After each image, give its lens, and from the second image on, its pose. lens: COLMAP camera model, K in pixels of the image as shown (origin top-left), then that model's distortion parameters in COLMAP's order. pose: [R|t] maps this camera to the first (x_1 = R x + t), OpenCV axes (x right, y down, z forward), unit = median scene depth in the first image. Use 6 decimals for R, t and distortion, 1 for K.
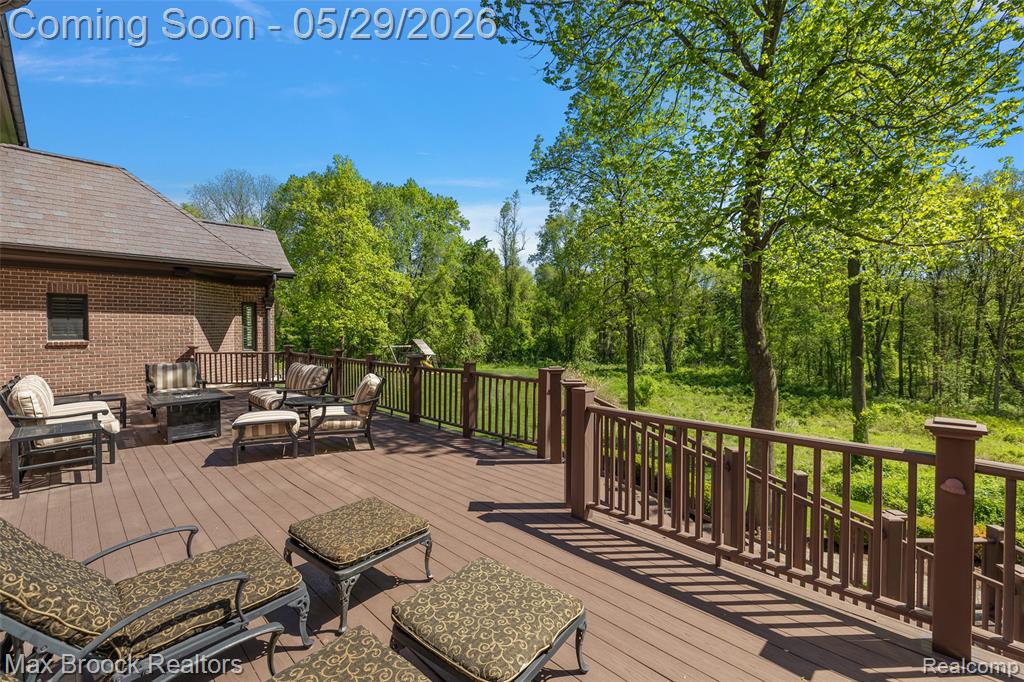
lens RADIAL K [[437.0, 0, 512.7], [0, 437.0, 330.3], [0, 0, 1]] dist [0.006226, 0.000013]
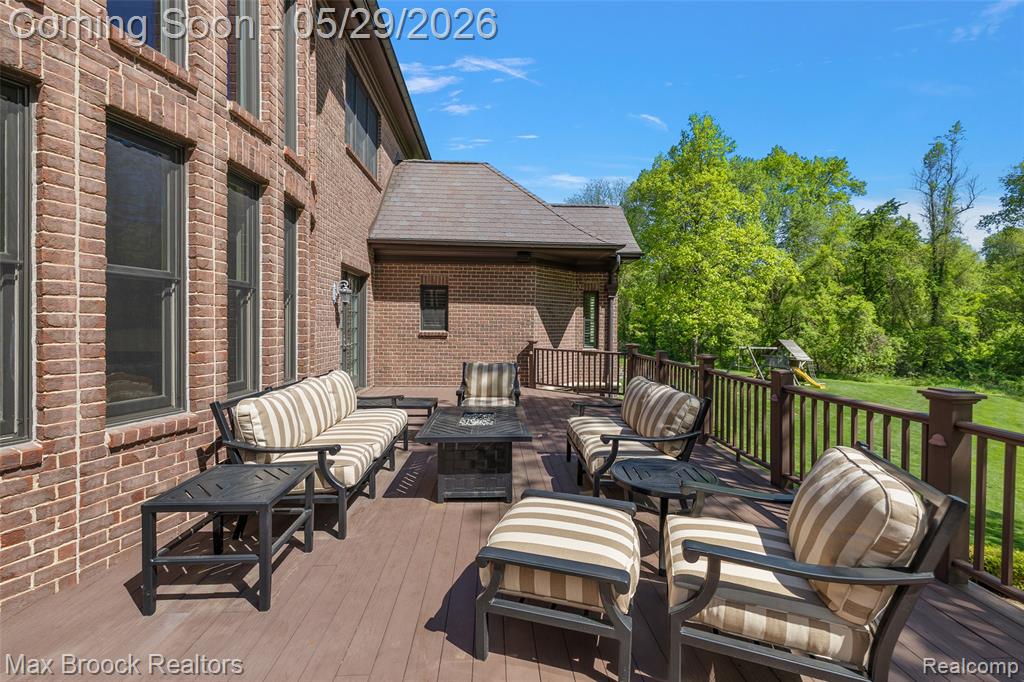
lens RADIAL K [[437.0, 0, 512.7], [0, 437.0, 330.3], [0, 0, 1]] dist [0.006226, 0.000013]
pose [[0.730702, 0.017588, -0.682469, -0.086163], [-0.014452, 0.999843, 0.010293, 0.003839], [0.682543, 0.002342, 0.730842, 0.179250]]
